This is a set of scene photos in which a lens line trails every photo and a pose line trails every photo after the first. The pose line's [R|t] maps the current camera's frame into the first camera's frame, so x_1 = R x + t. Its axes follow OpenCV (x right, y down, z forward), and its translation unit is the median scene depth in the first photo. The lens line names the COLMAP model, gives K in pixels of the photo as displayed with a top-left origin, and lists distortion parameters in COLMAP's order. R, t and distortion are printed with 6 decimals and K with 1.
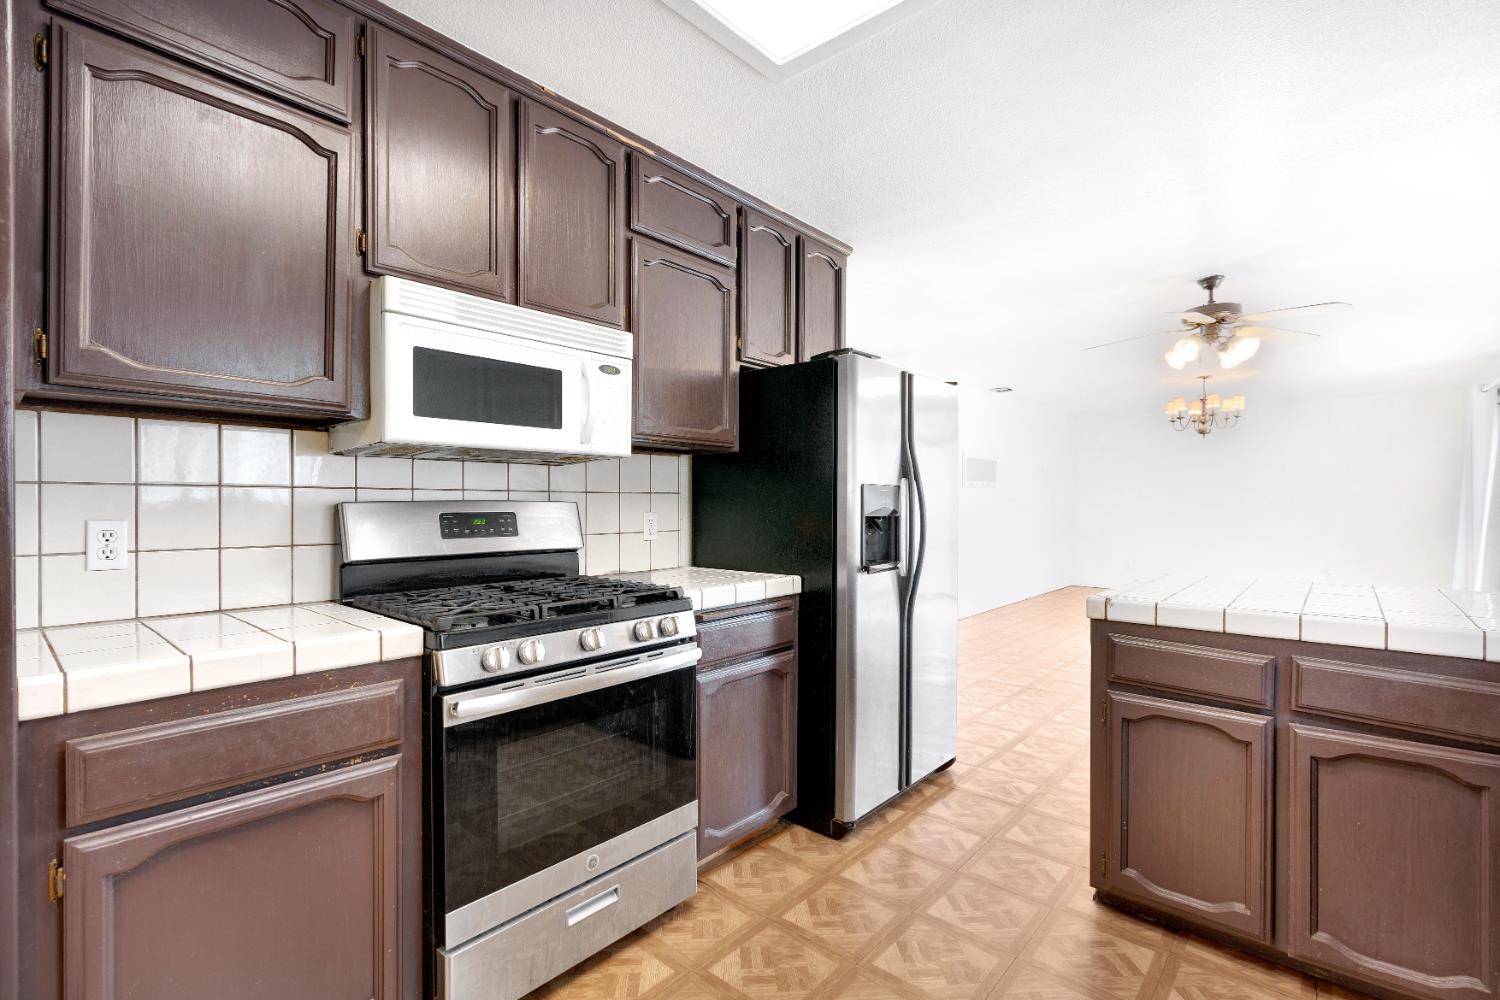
lens RADIAL K [[687.2, 0, 755.9], [0, 687.2, 511.1], [0, 0, 1]] dist [-0.001882, 0.000296]
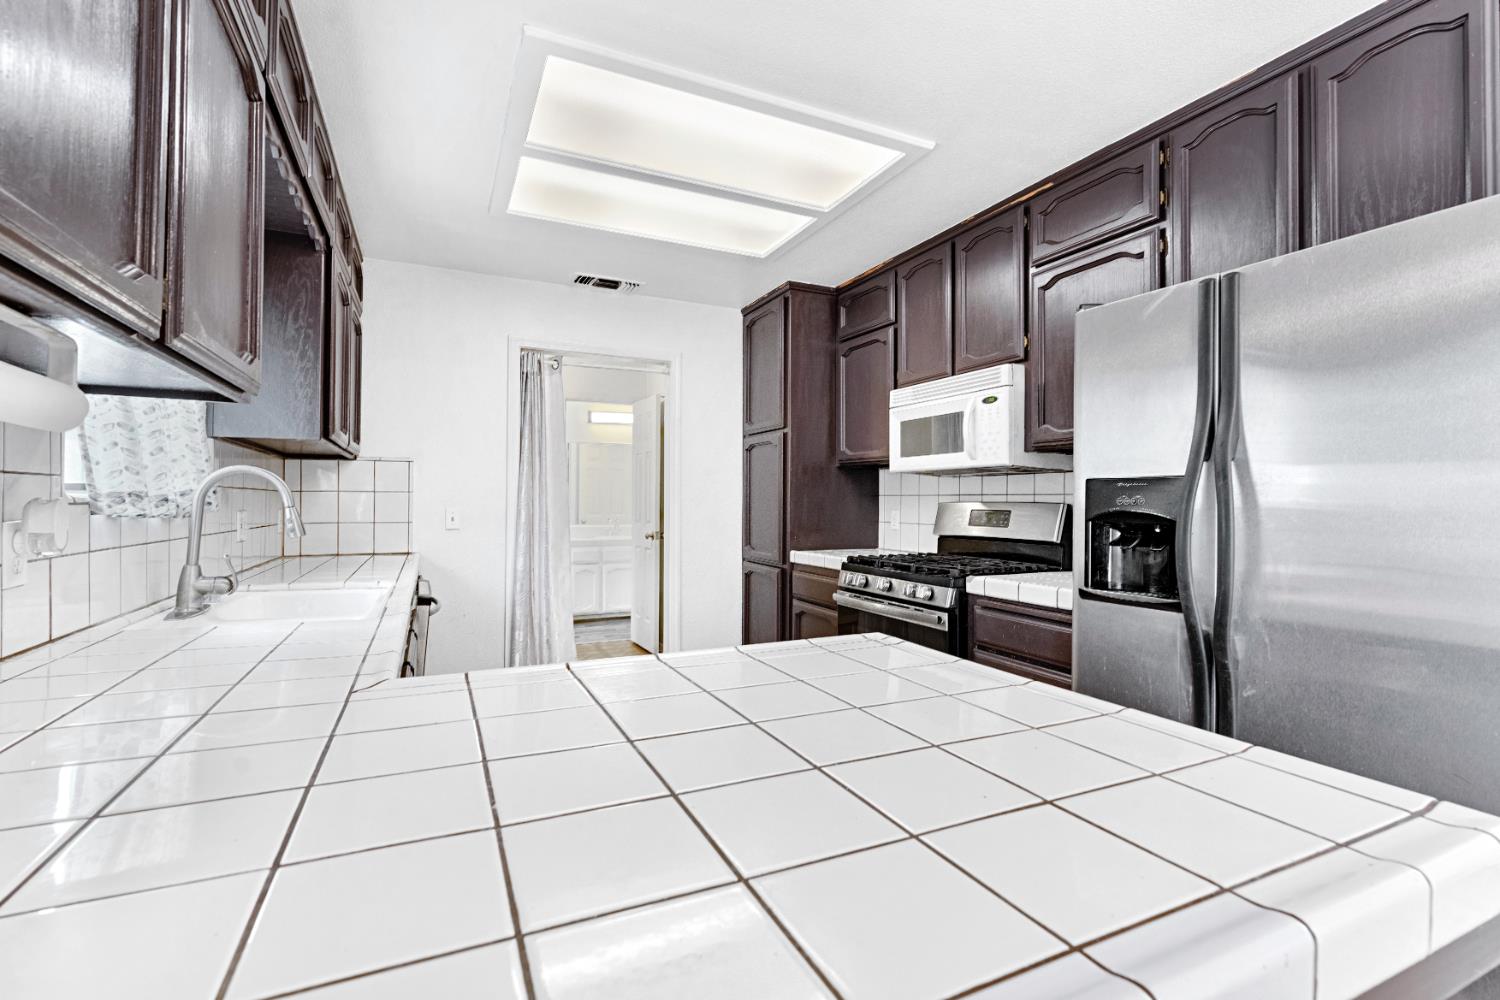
lens RADIAL K [[681.2, 0, 746.6], [0, 681.2, 494.1], [0, 0, 1]] dist [-0.001809, 0.000406]
pose [[-0.414406, -0.014005, -0.909984, 1.008945], [-0.017559, 0.999819, -0.007391, -0.010422], [0.909923, 0.012915, -0.414577, 0.993691]]
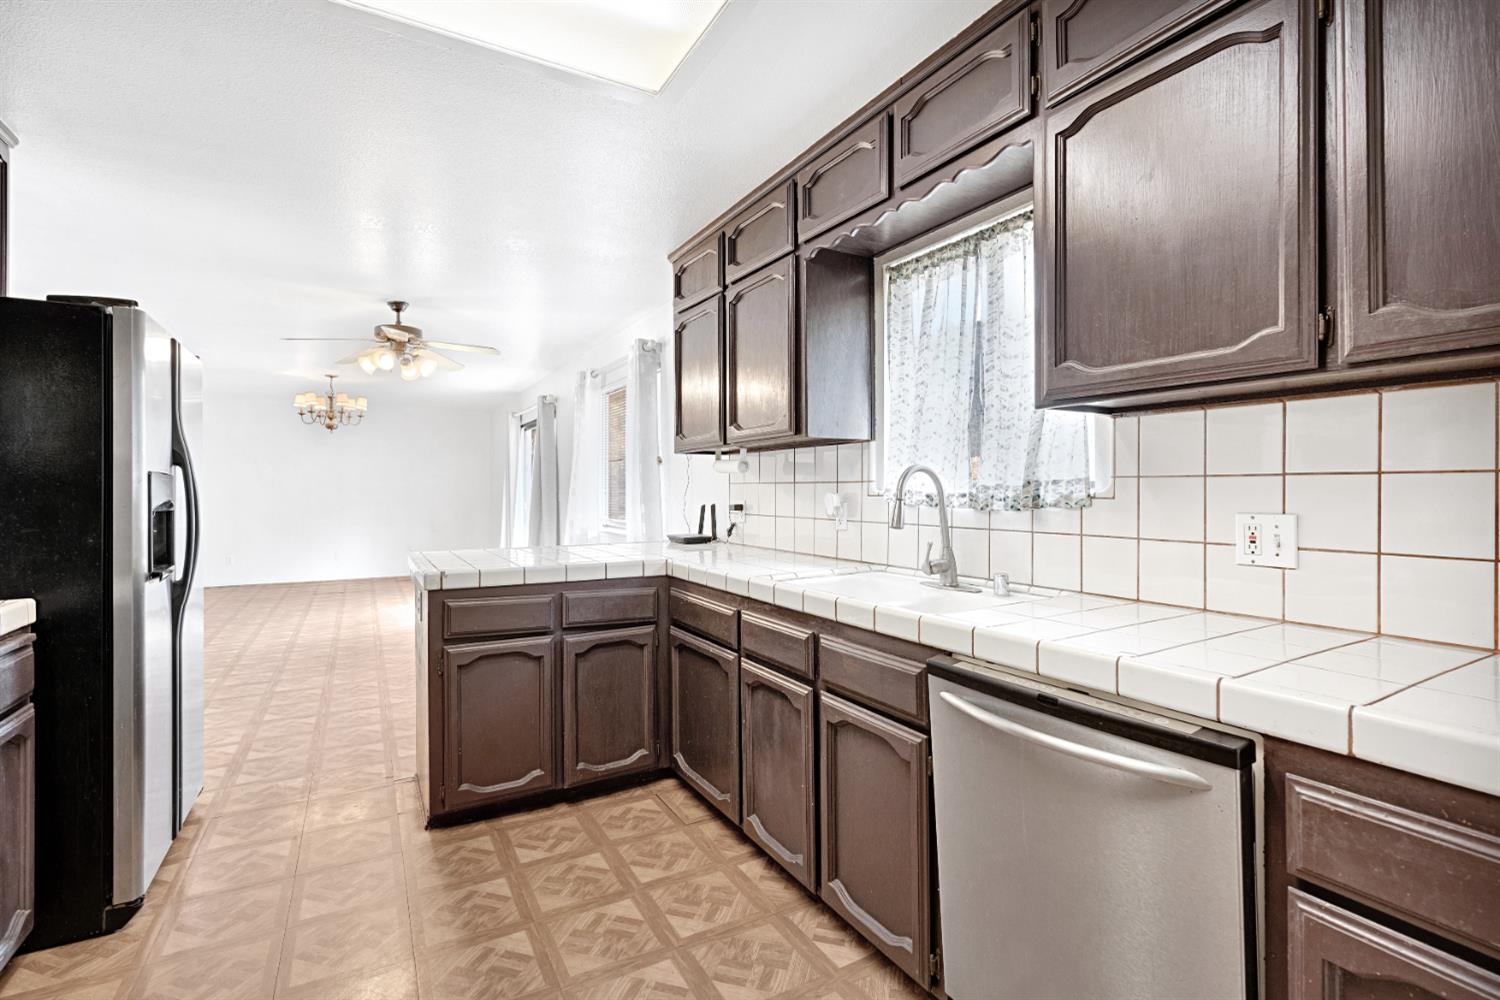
lens RADIAL K [[681.2, 0, 746.6], [0, 681.2, 494.1], [0, 0, 1]] dist [-0.001809, 0.000406]
pose [[0.340221, -0.007405, 0.940316, -0.369565], [0.016225, 0.999866, 0.002004, -0.003595], [-0.940205, 0.014574, 0.340296, 0.066709]]
